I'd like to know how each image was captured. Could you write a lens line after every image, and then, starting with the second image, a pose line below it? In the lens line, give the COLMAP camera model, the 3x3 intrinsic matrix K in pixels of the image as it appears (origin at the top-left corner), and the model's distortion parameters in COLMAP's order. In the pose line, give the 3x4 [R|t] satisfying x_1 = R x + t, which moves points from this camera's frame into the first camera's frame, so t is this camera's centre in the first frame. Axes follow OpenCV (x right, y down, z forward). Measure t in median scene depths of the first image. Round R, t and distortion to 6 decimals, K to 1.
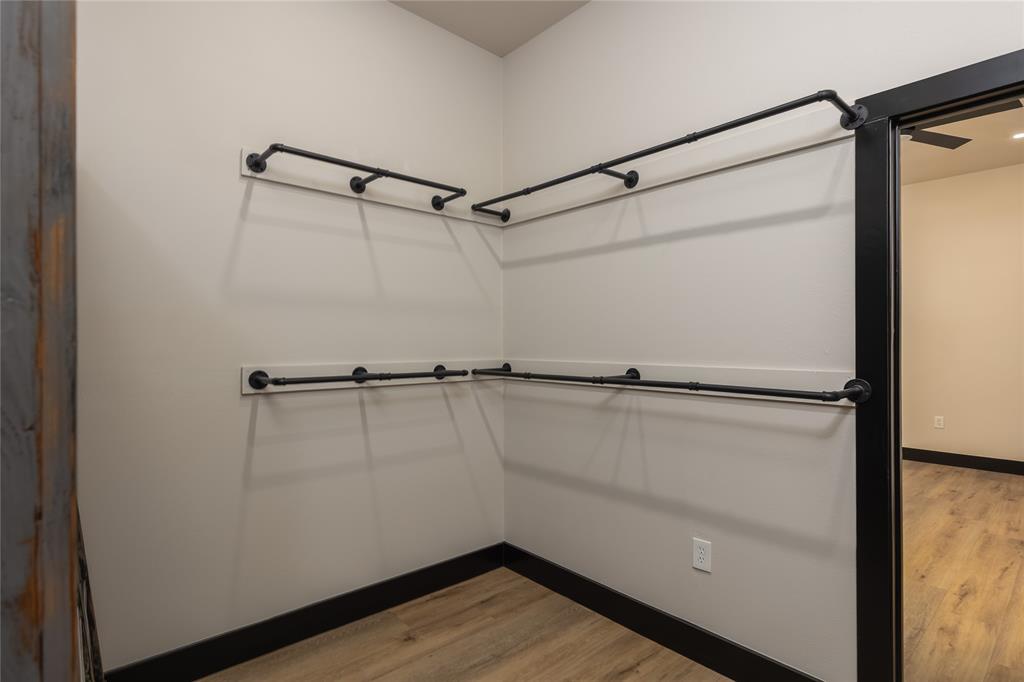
lens RADIAL K [[516.7, 0, 511.5], [0, 516.7, 340.5], [0, 0, 1]] dist [0.004490, -0.000645]
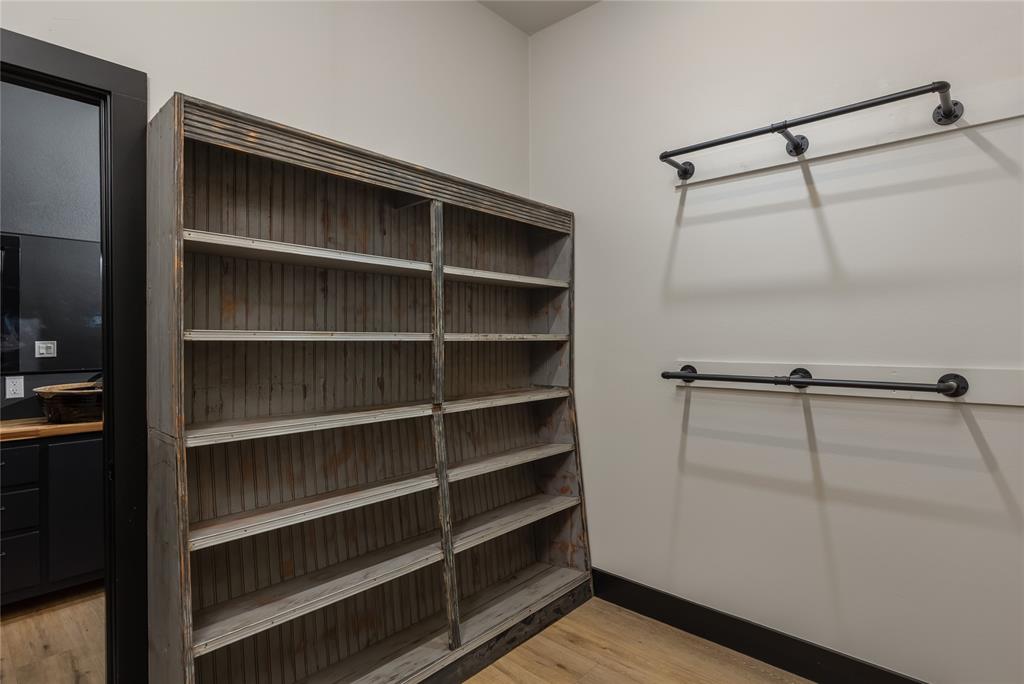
lens RADIAL K [[516.7, 0, 487.2], [0, 516.7, 343.0], [0, 0, 1]] dist [0.004490, -0.000645]
pose [[0.101560, 0.006590, -0.994808, 0.499319], [0.007212, 0.999947, 0.007360, 0.002448], [0.994803, -0.007922, 0.101507, 0.455909]]
